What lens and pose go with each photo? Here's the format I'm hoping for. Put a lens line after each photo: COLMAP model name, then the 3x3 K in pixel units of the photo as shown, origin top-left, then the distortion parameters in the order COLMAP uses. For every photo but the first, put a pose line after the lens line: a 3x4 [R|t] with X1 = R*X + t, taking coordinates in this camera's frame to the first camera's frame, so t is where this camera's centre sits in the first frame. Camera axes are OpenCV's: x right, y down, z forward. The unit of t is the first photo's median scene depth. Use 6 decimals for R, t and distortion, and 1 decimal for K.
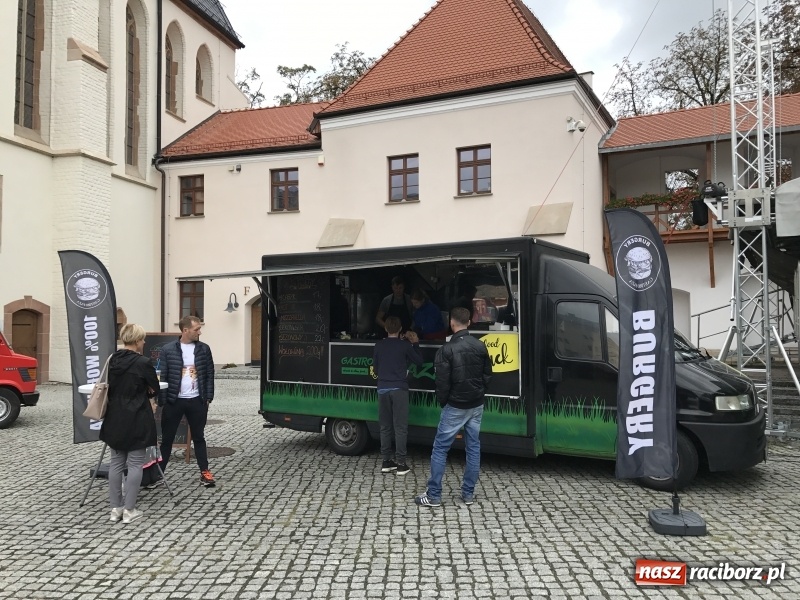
lens RADIAL K [[640.7, 0, 382.8], [0, 640.7, 292.1], [0, 0, 1]] dist [0.052179, -0.046074]
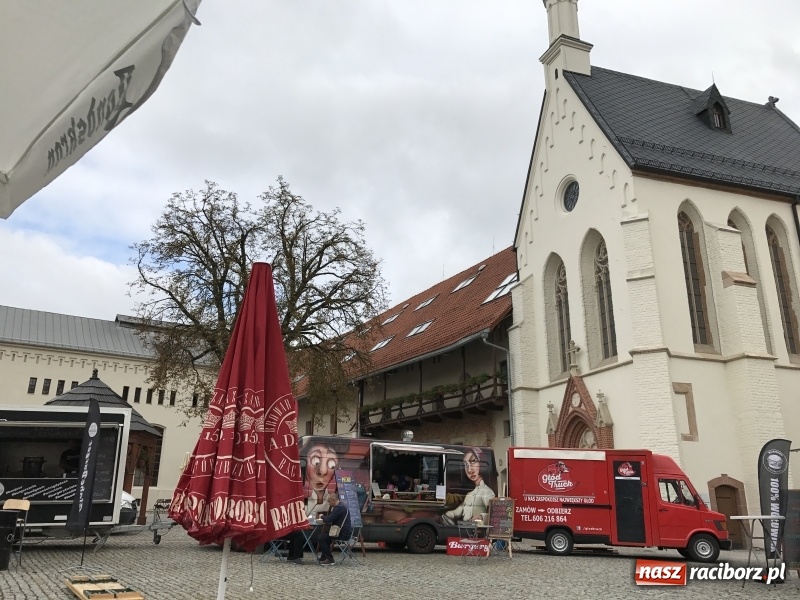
lens RADIAL K [[649.1, 0, 400.1], [0, 649.1, 296.3], [0, 0, 1]] dist [0.001383, 0.007796]
pose [[0.553074, -0.251646, -0.794219, 0.193188], [0.026592, 0.958139, -0.285066, 0.017207], [0.832708, 0.136543, 0.536613, -0.251230]]
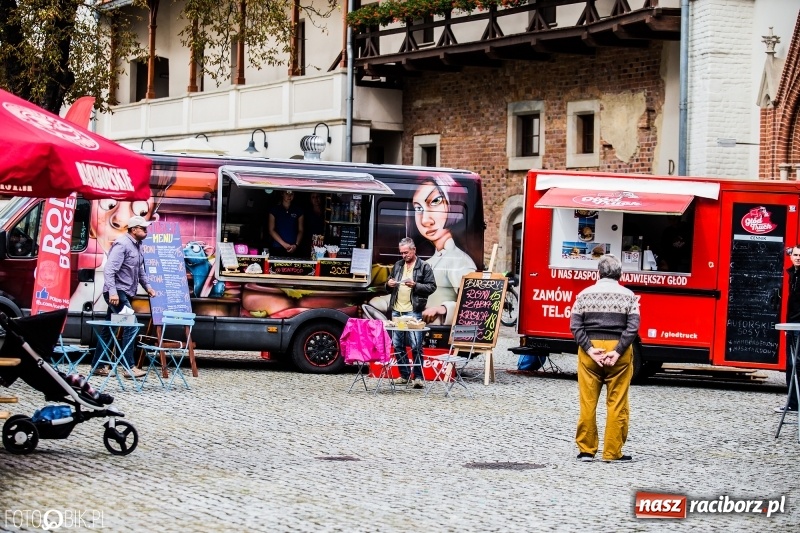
lens RADIAL K [[2094.5, 0, 400.0], [0, 2094.5, 266.5], [0, 0, 1]] dist [0.072943, 0.253791]
pose [[0.461328, 0.026157, -0.886844, 0.693460], [0.011987, 0.999290, 0.035709, -0.021233], [0.887149, -0.027104, 0.460687, -0.327526]]
